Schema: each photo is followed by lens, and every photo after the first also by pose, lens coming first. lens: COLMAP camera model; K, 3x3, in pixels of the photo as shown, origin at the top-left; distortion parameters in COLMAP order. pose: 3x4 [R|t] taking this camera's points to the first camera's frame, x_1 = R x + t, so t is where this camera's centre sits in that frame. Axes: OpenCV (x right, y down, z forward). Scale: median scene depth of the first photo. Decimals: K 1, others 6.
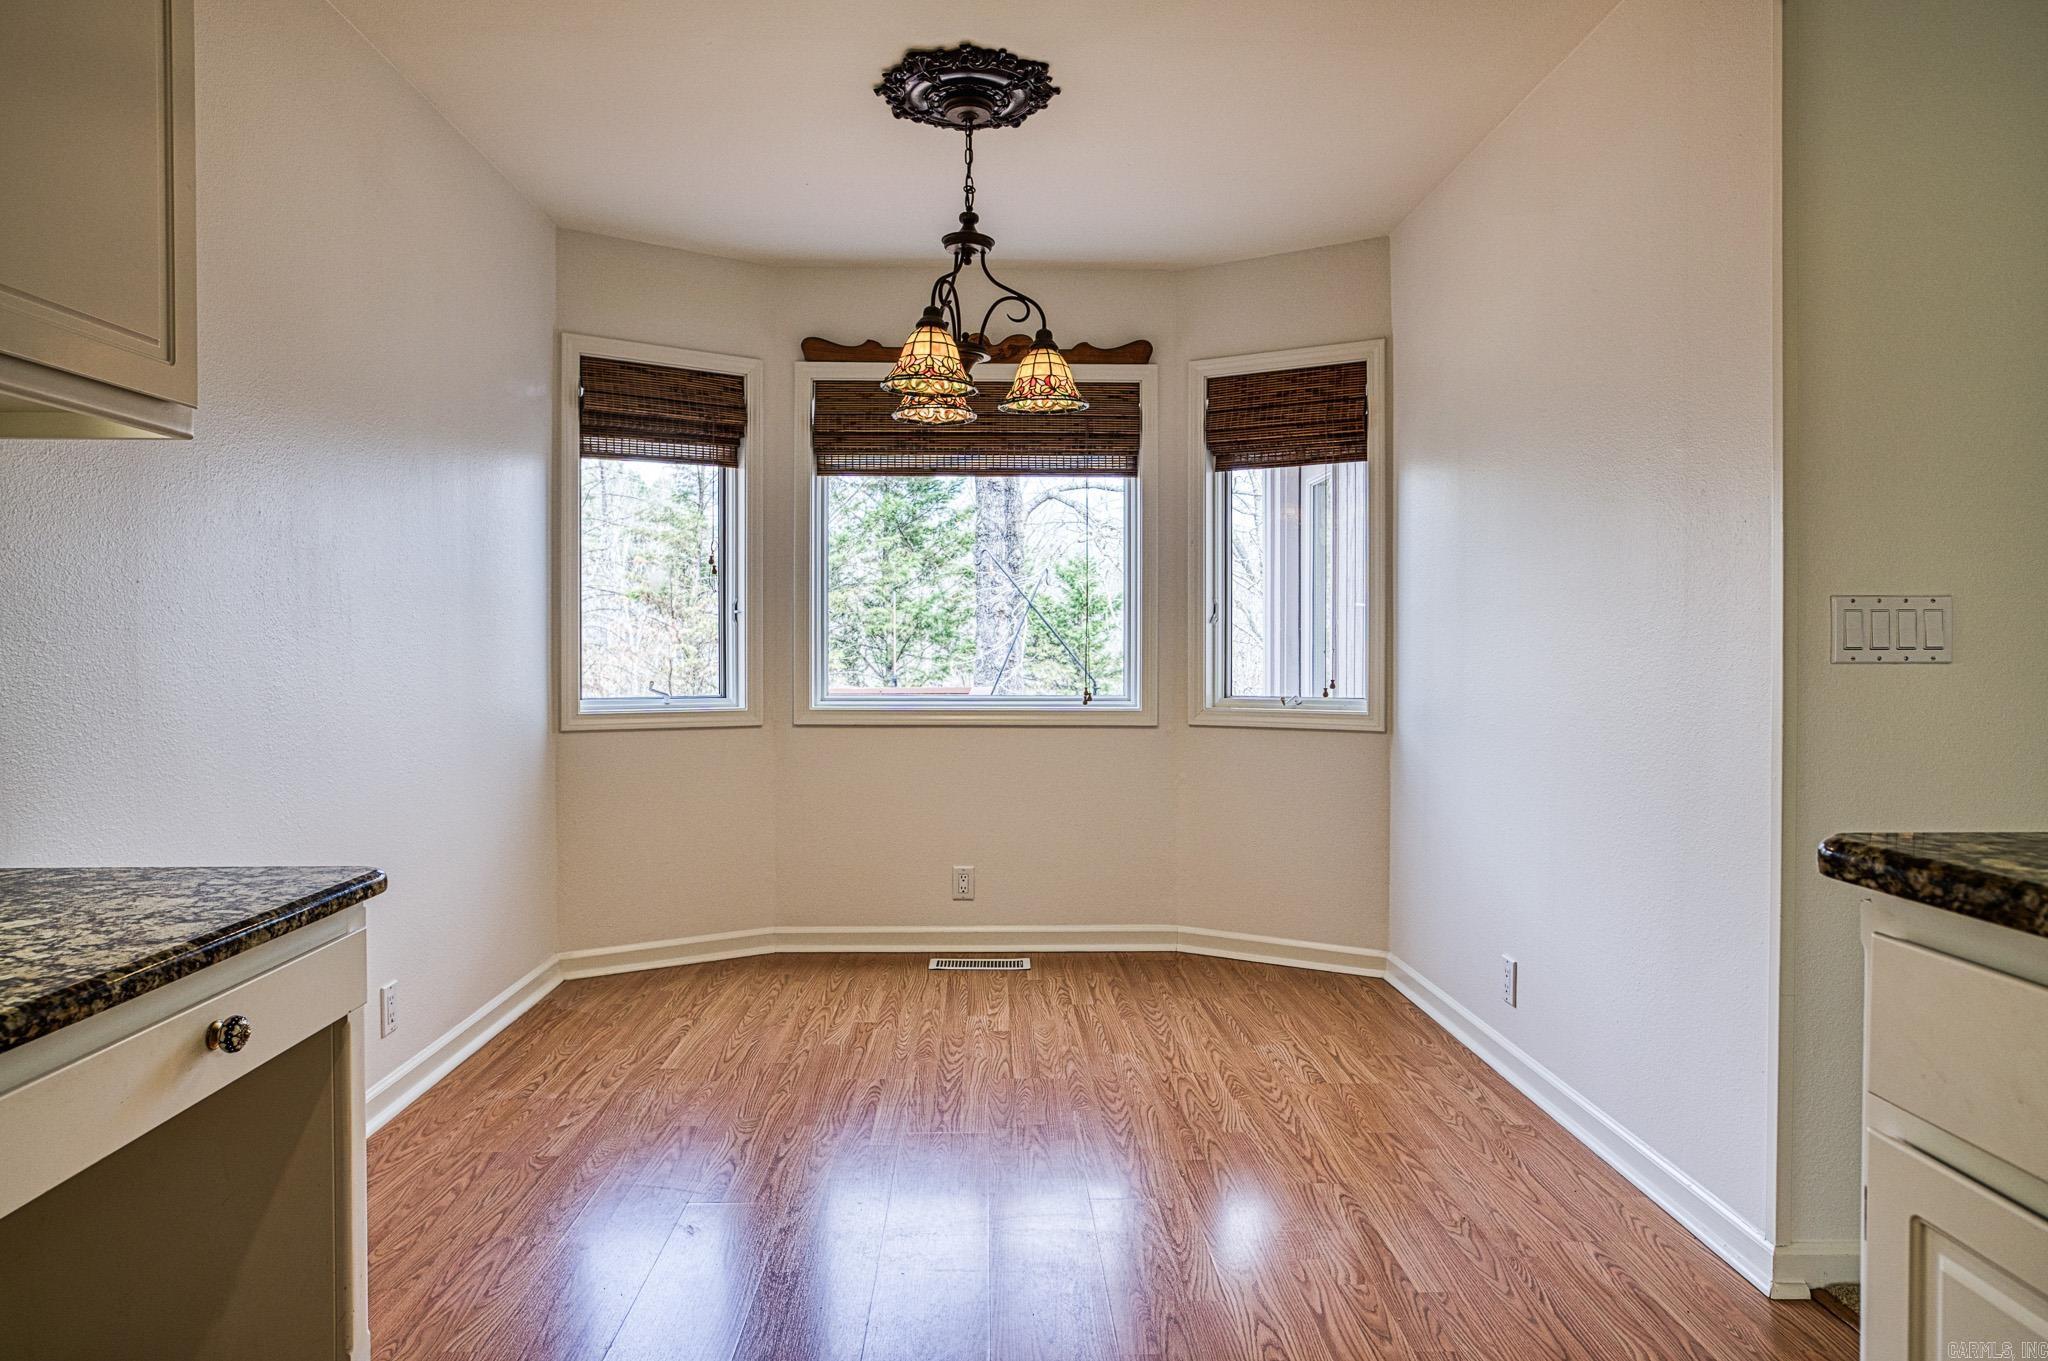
lens RADIAL K [[1169.6, 0, 1025.2], [0, 1169.6, 652.4], [0, 0, 1]] dist [-0.038953, 0.028436]
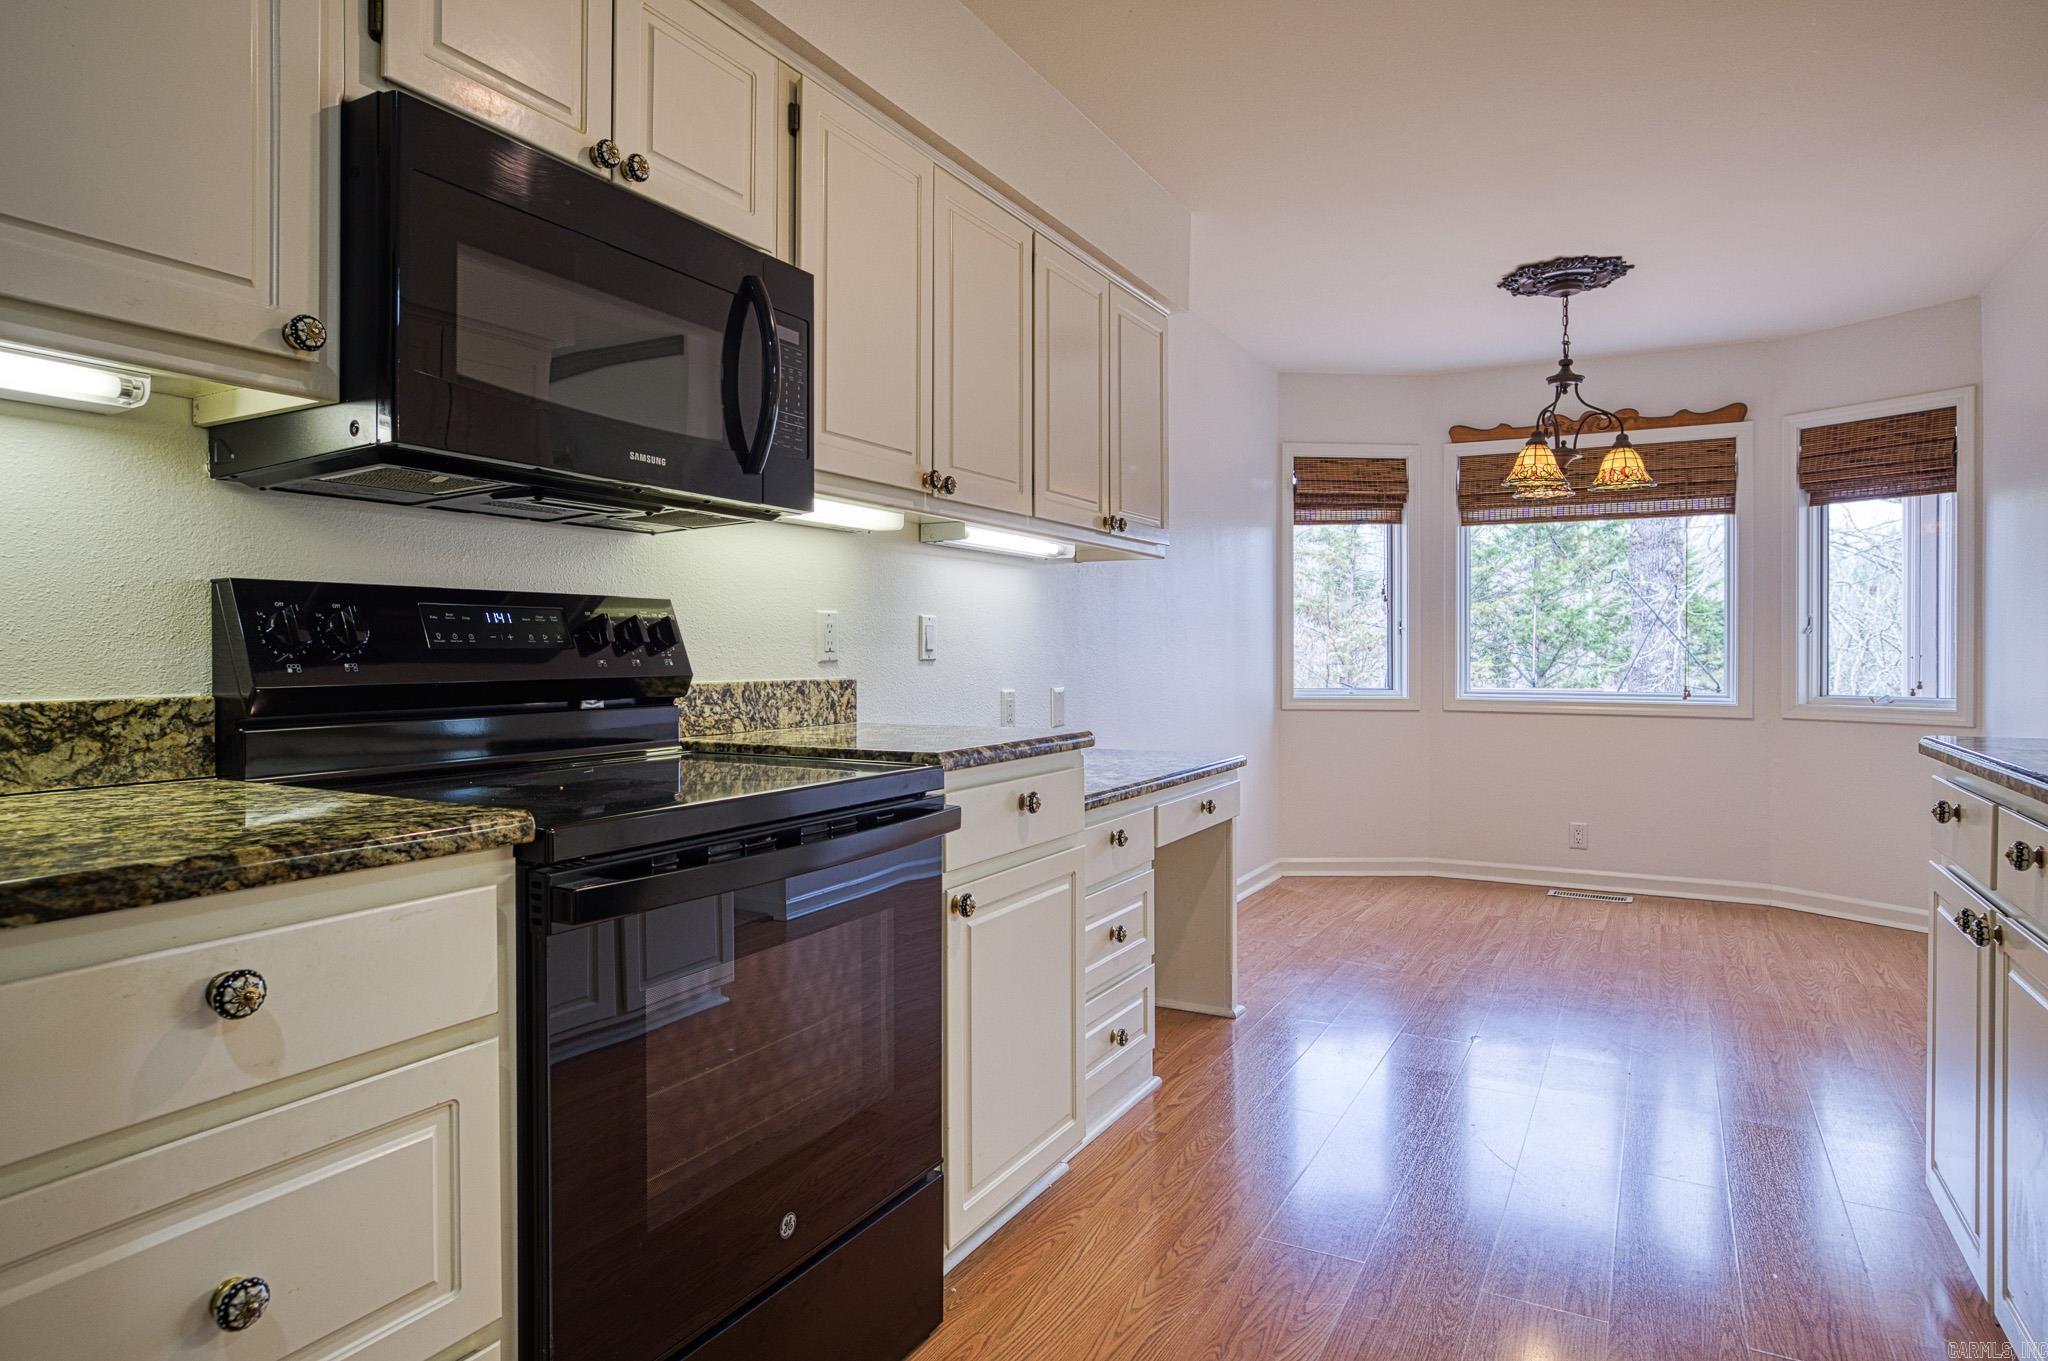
lens RADIAL K [[1169.6, 0, 1025.2], [0, 1169.6, 652.4], [0, 0, 1]] dist [-0.038953, 0.028436]
pose [[0.857974, 0.000479, -0.513693, 0.084403], [-0.003901, 0.999977, -0.005581, 0.004046], [0.513679, 0.006792, 0.857956, -0.434605]]
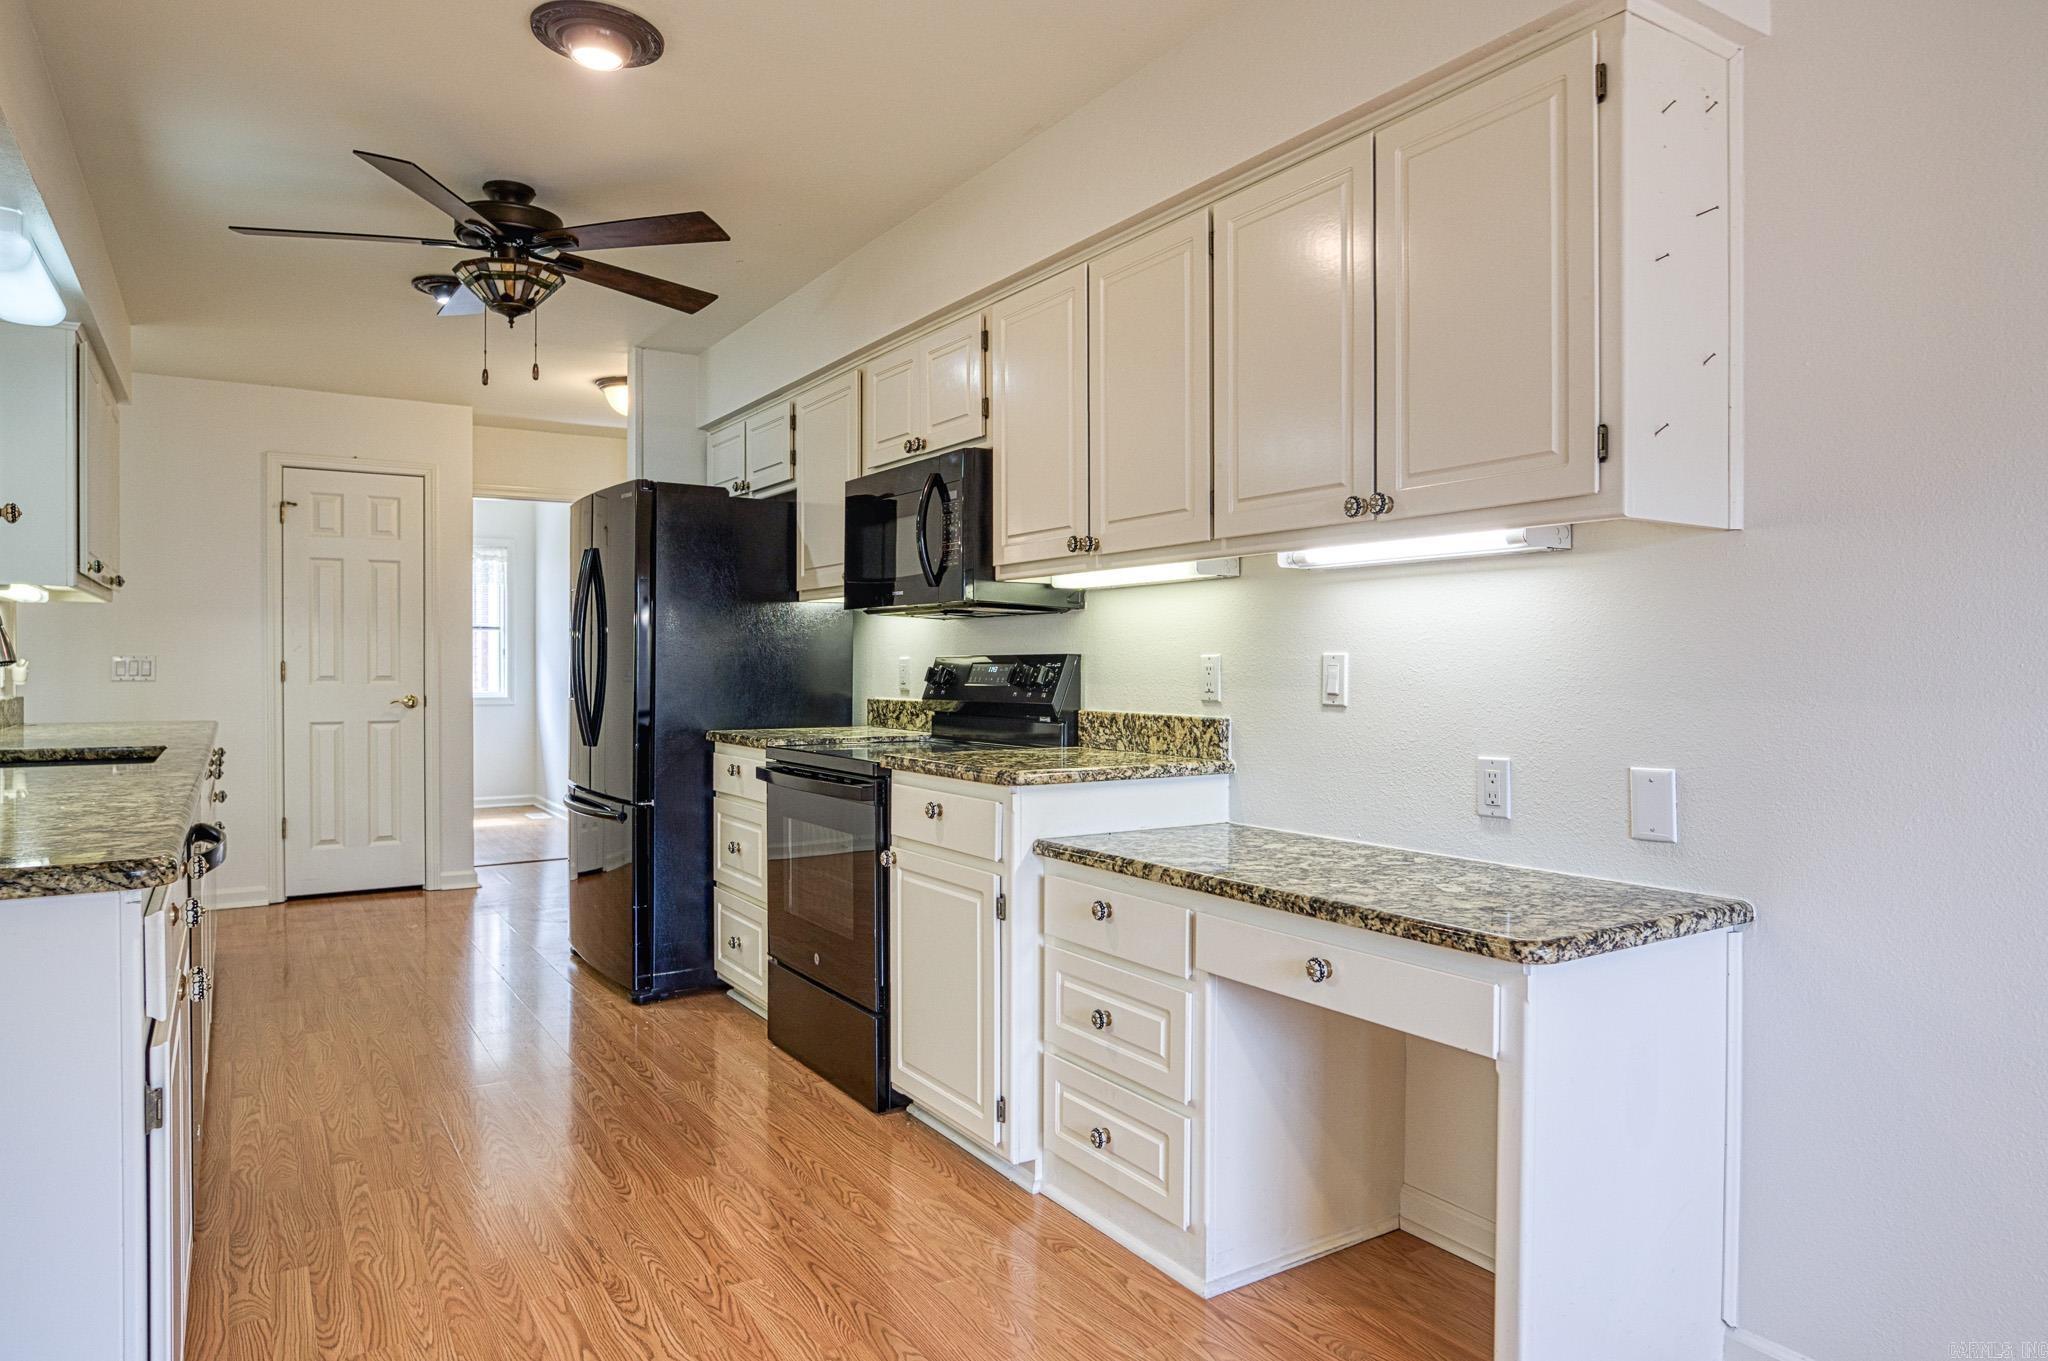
lens RADIAL K [[1239.4, 0, 1046.8], [0, 1239.4, 682.0], [0, 0, 1]] dist [-0.041179, 0.033376]
pose [[-0.854090, 0.006622, -0.520083, 0.131920], [-0.004569, 0.999785, 0.020233, -0.020724], [0.520105, 0.019657, -0.853876, 0.675139]]
